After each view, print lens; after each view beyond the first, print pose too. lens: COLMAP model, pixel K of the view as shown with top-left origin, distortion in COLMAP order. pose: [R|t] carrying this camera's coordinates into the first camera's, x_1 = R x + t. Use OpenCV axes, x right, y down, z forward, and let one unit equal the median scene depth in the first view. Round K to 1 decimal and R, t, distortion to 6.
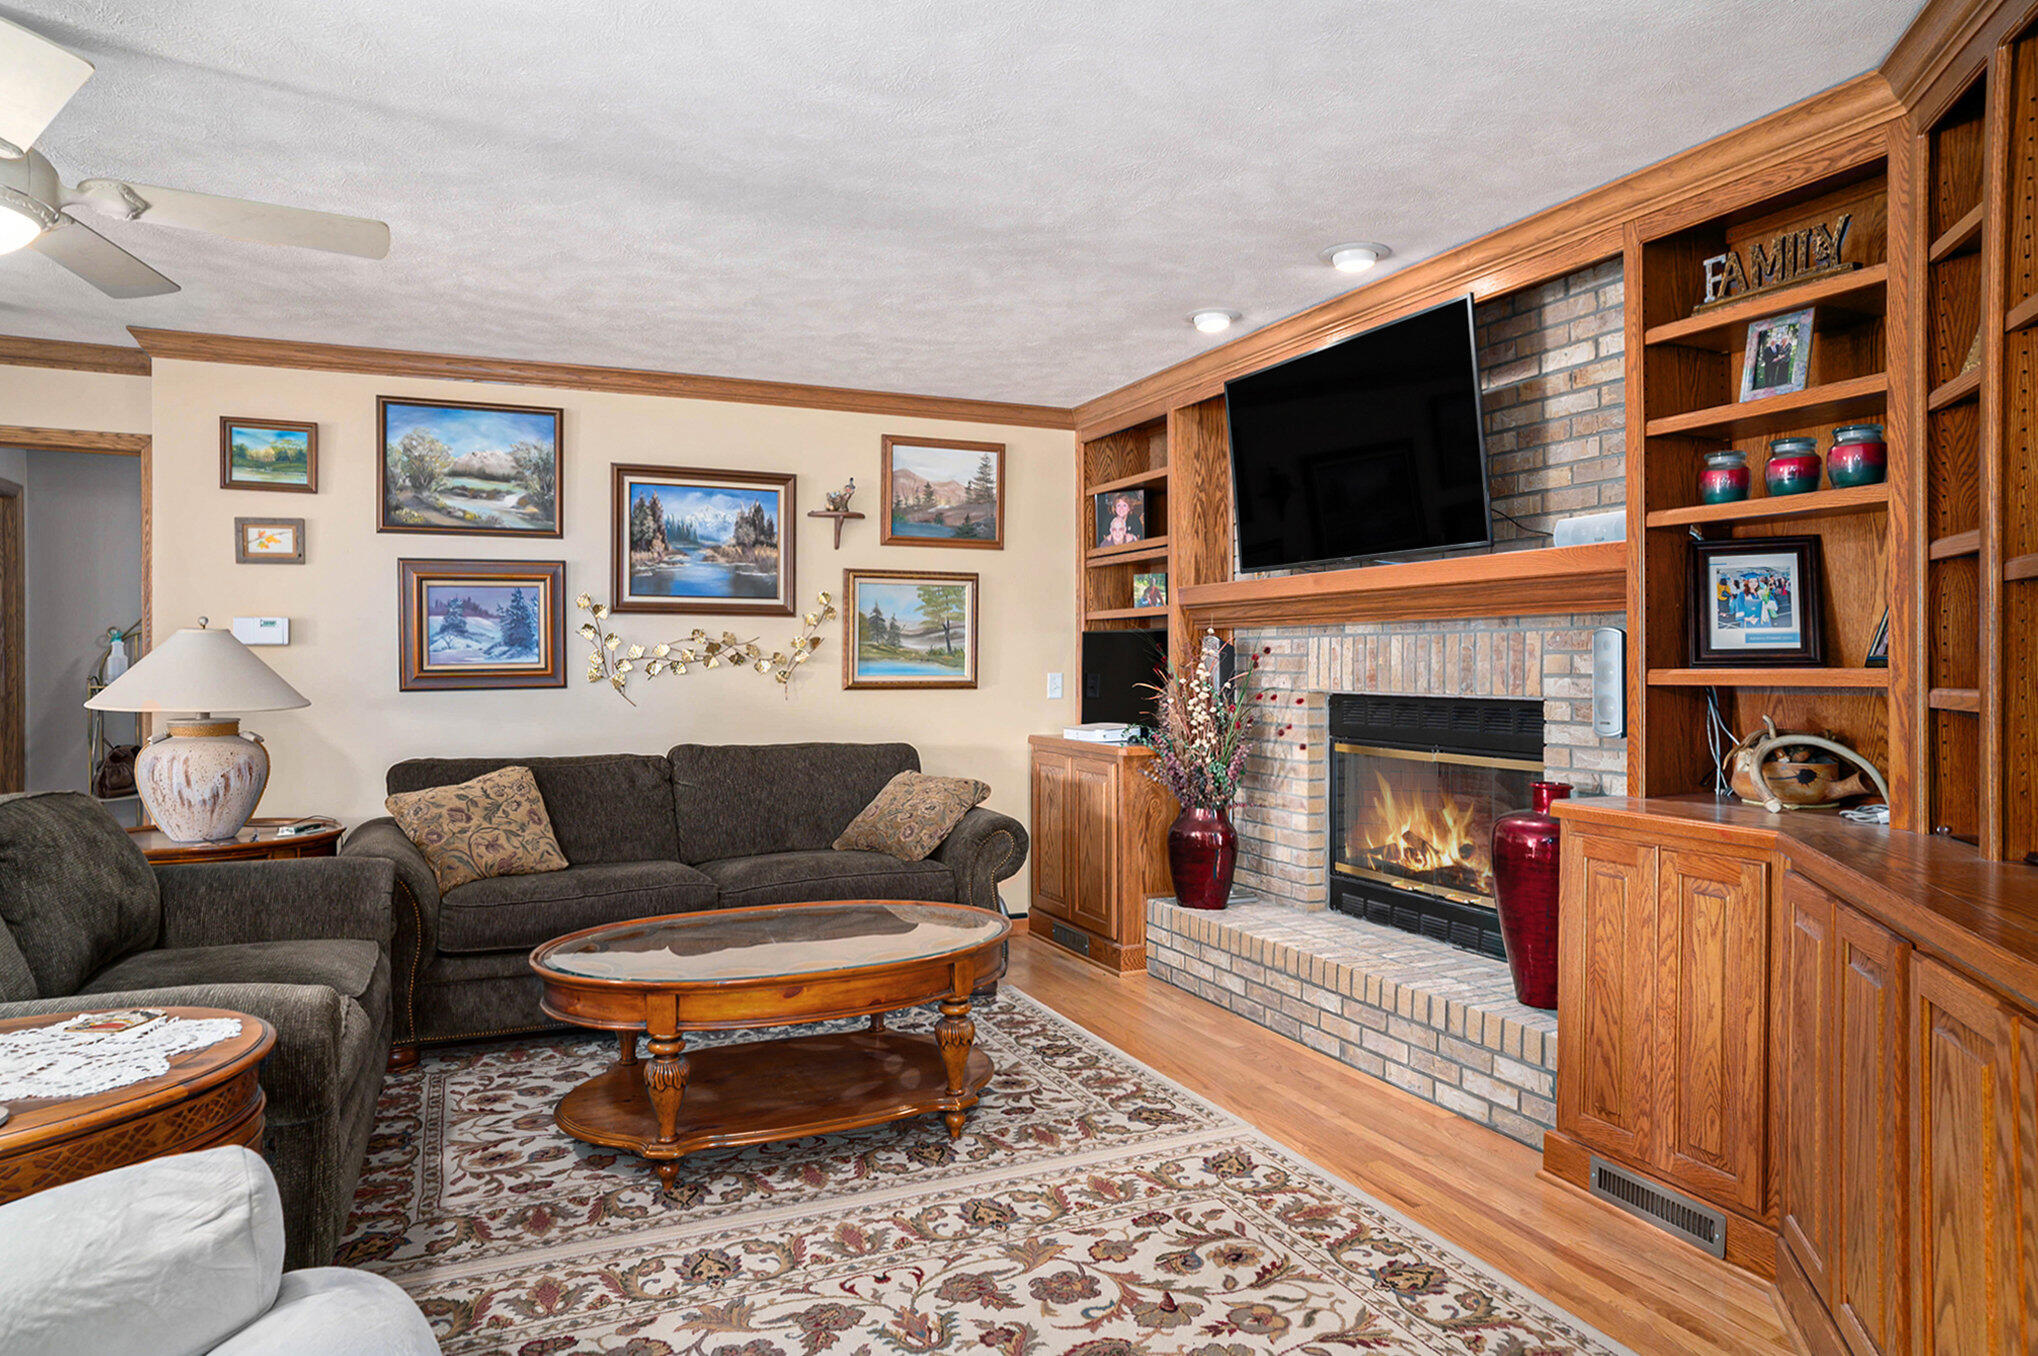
lens RADIAL K [[1237.8, 0, 1019.7], [0, 1237.8, 662.8], [0, 0, 1]] dist [0.002207, 0.004026]
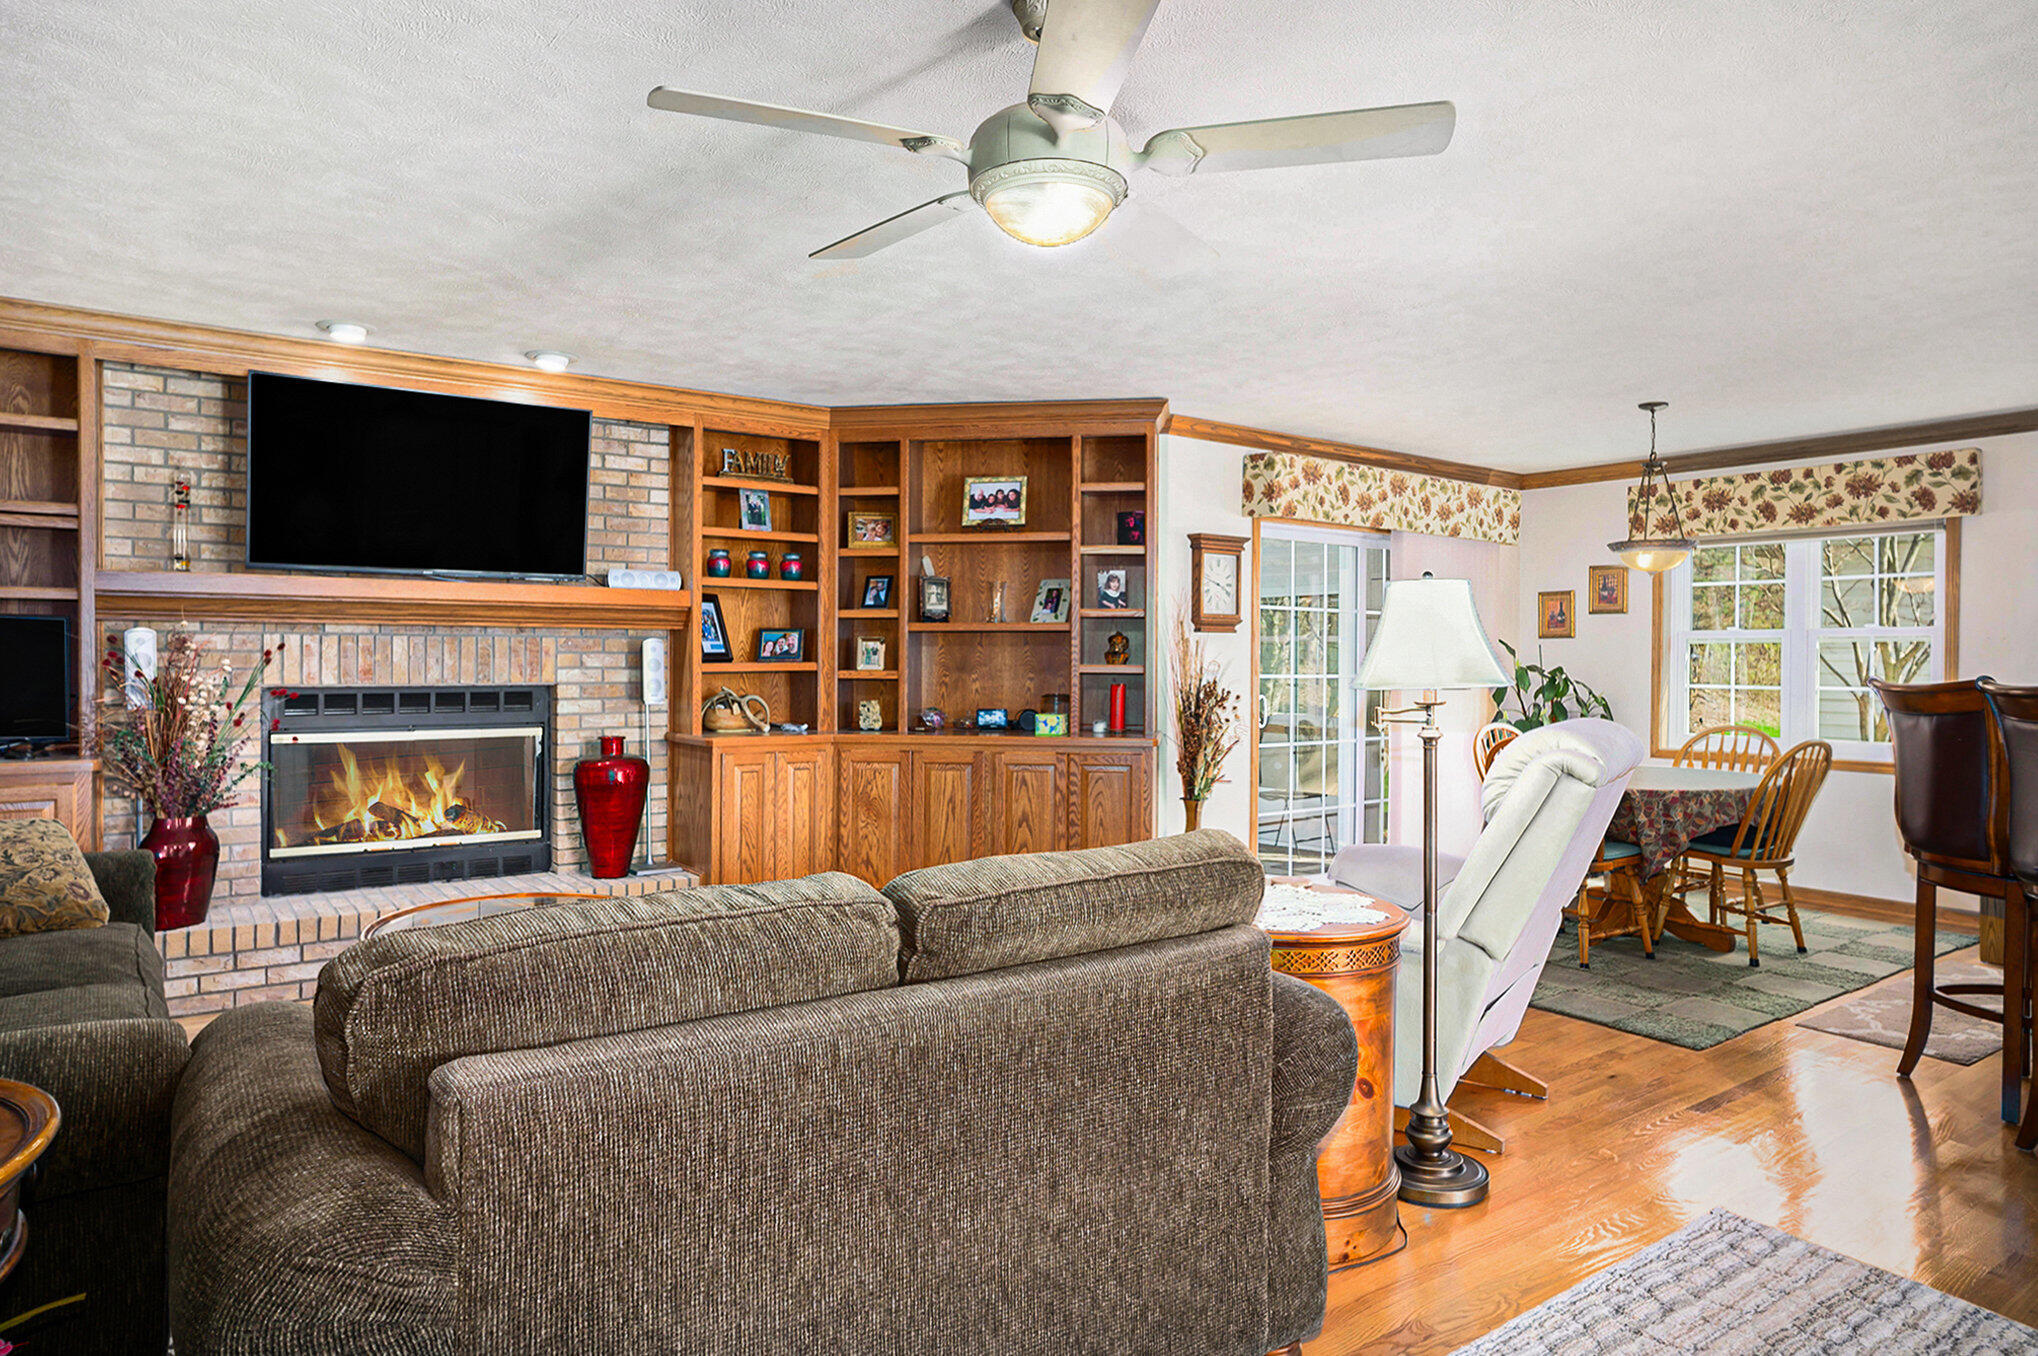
lens RADIAL K [[1237.8, 0, 1085.0], [0, 1237.8, 643.0], [0, 0, 1]] dist [0.002207, 0.004026]
pose [[-0.238073, 0.004109, 0.971239, -1.147509], [-0.010036, 0.999927, -0.006690, -0.015554], [-0.971196, -0.011340, -0.238014, 0.729809]]
